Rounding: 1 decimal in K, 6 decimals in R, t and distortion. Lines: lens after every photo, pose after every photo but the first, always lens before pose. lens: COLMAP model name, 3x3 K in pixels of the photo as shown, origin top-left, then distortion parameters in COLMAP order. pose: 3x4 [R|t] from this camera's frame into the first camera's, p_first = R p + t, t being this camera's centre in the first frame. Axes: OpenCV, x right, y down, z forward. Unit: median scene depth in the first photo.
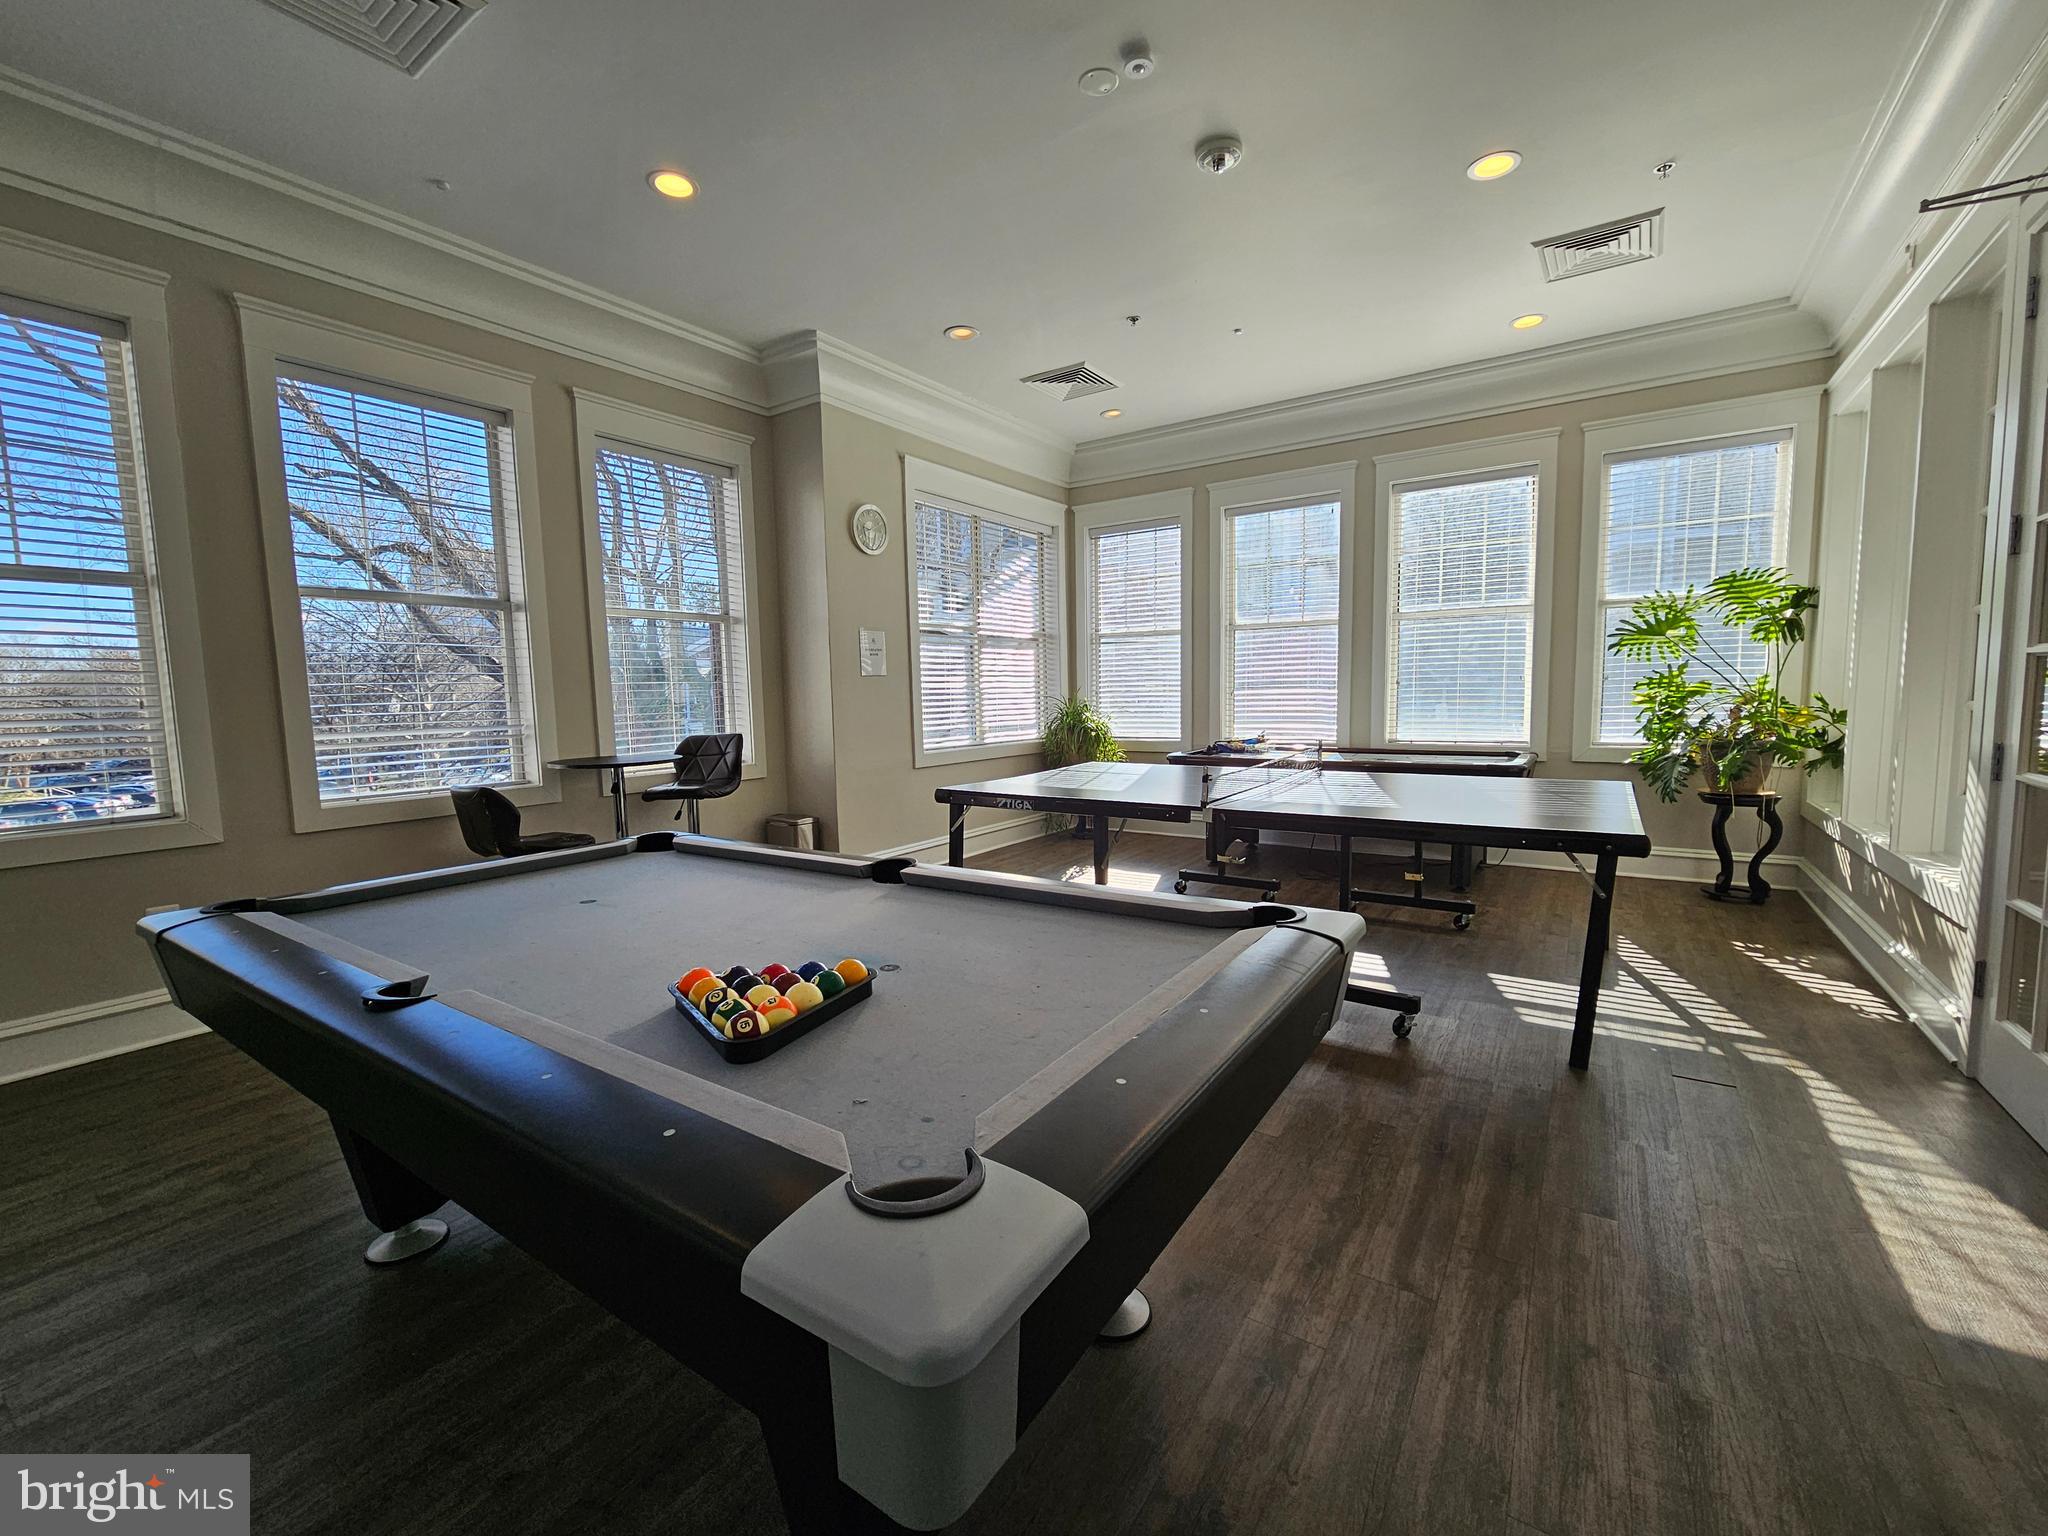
lens RADIAL K [[838.8, 0, 1024.0], [0, 838.8, 768.0], [0, 0, 1]] dist [-0.003682, -0.000051]
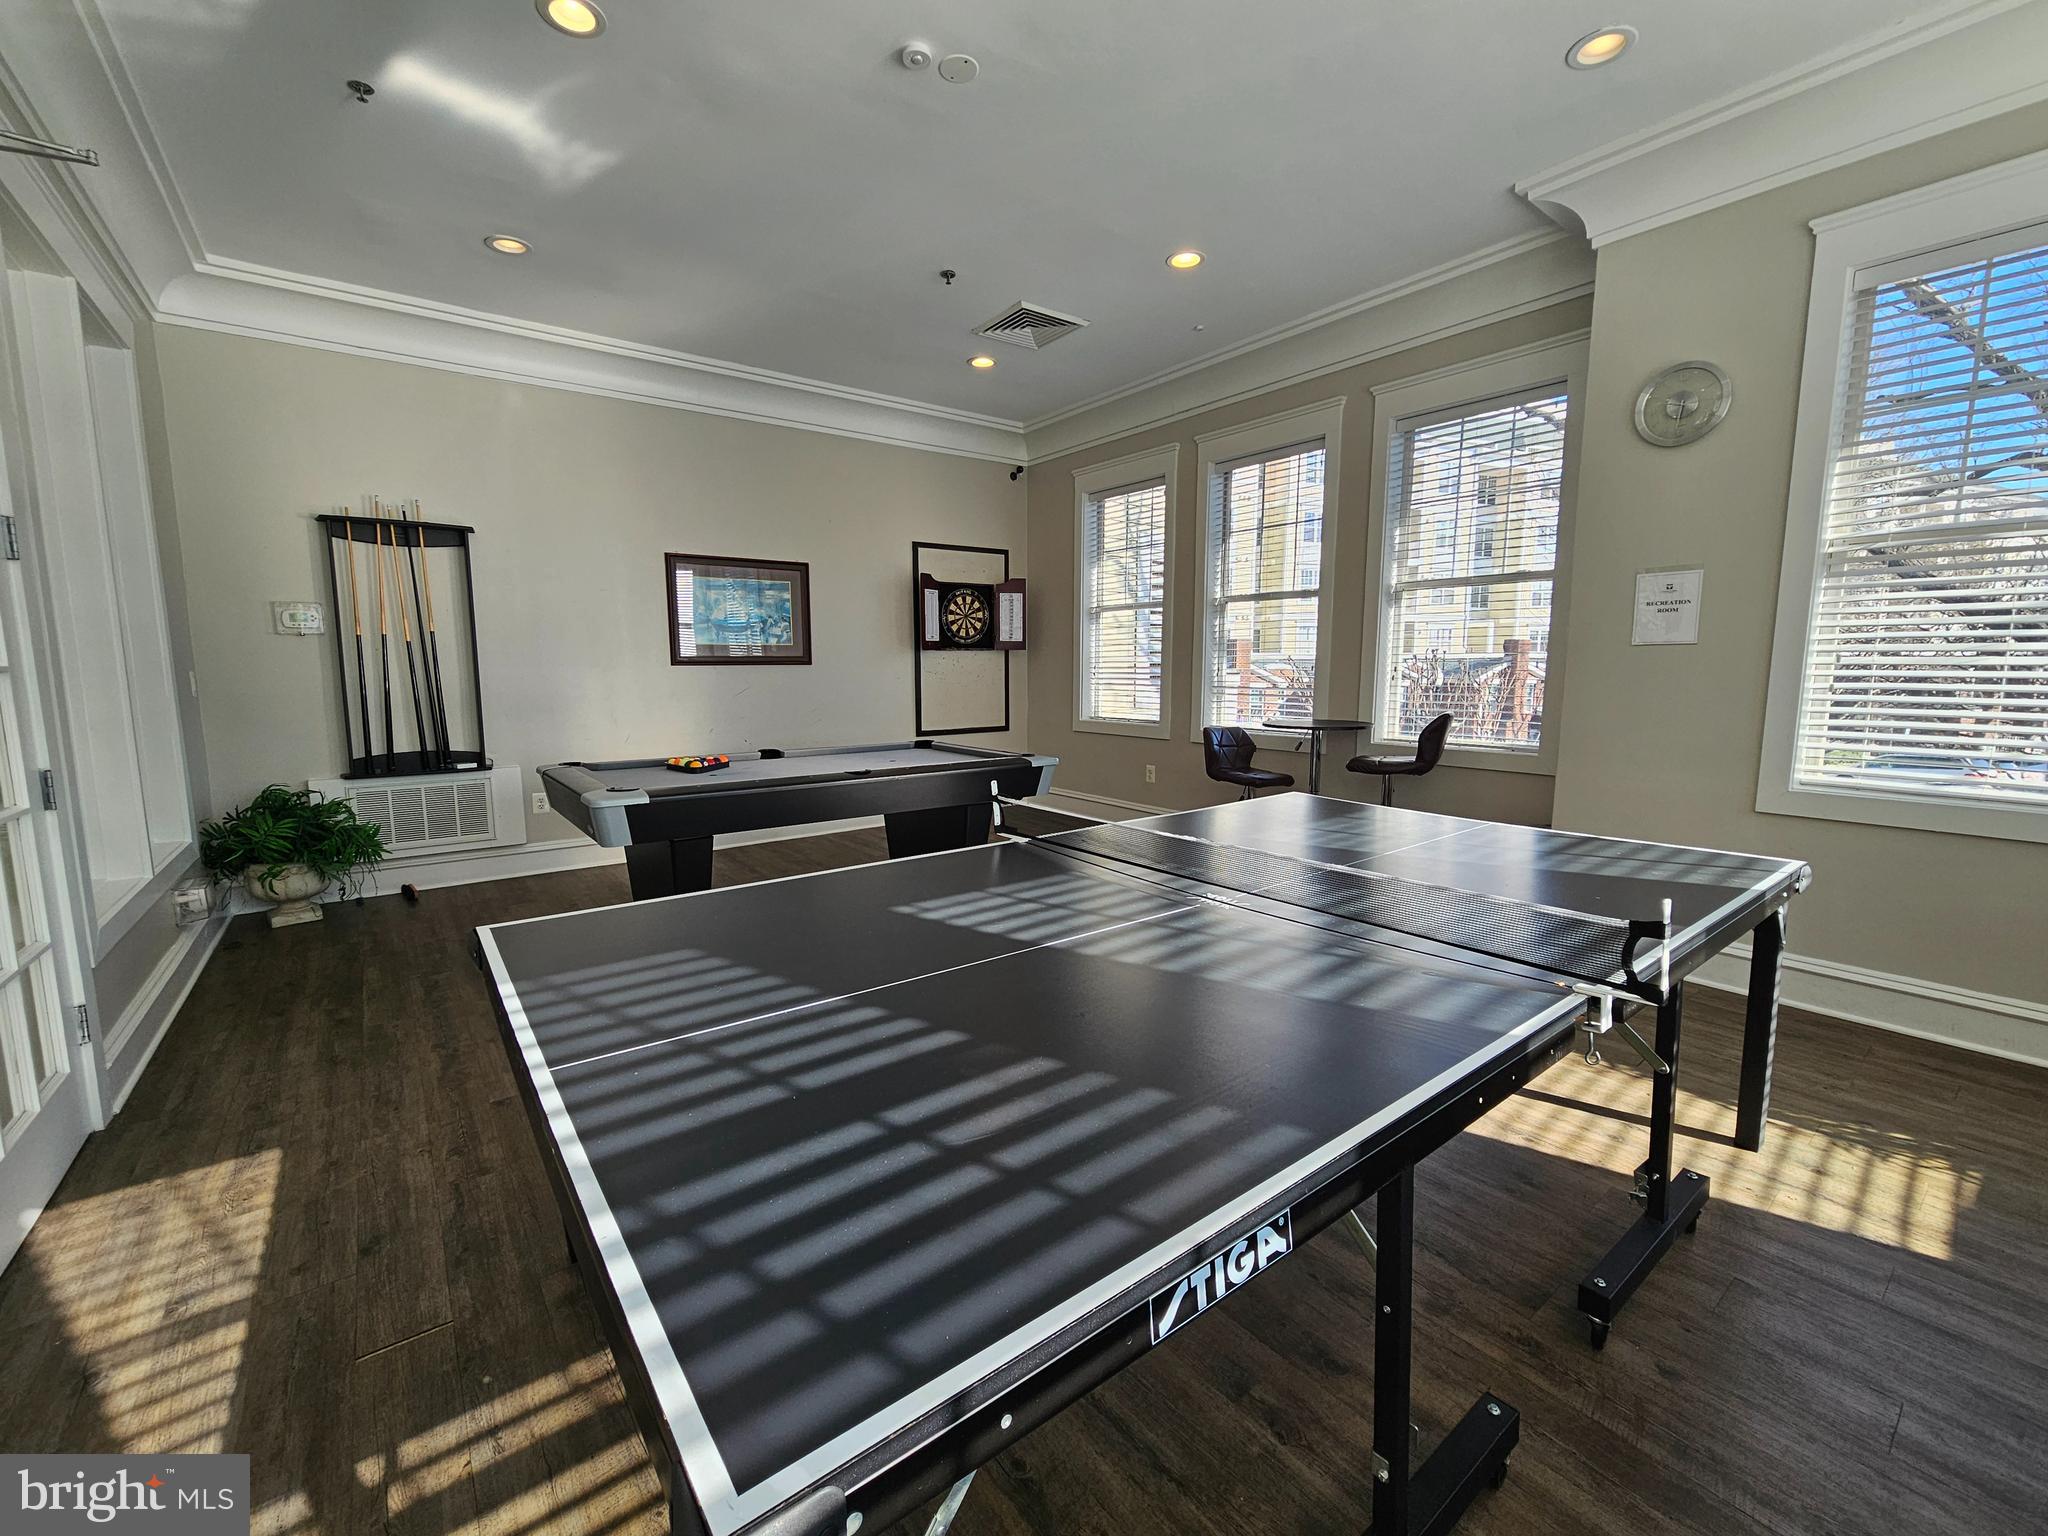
lens RADIAL K [[838.8, 0, 1024.0], [0, 838.8, 768.0], [0, 0, 1]] dist [-0.003682, -0.000051]
pose [[-0.309532, 0.138671, -0.940723, 1.110557], [-0.073499, 0.982860, 0.169067, -0.177359], [0.948044, 0.121474, -0.294034, 1.457242]]
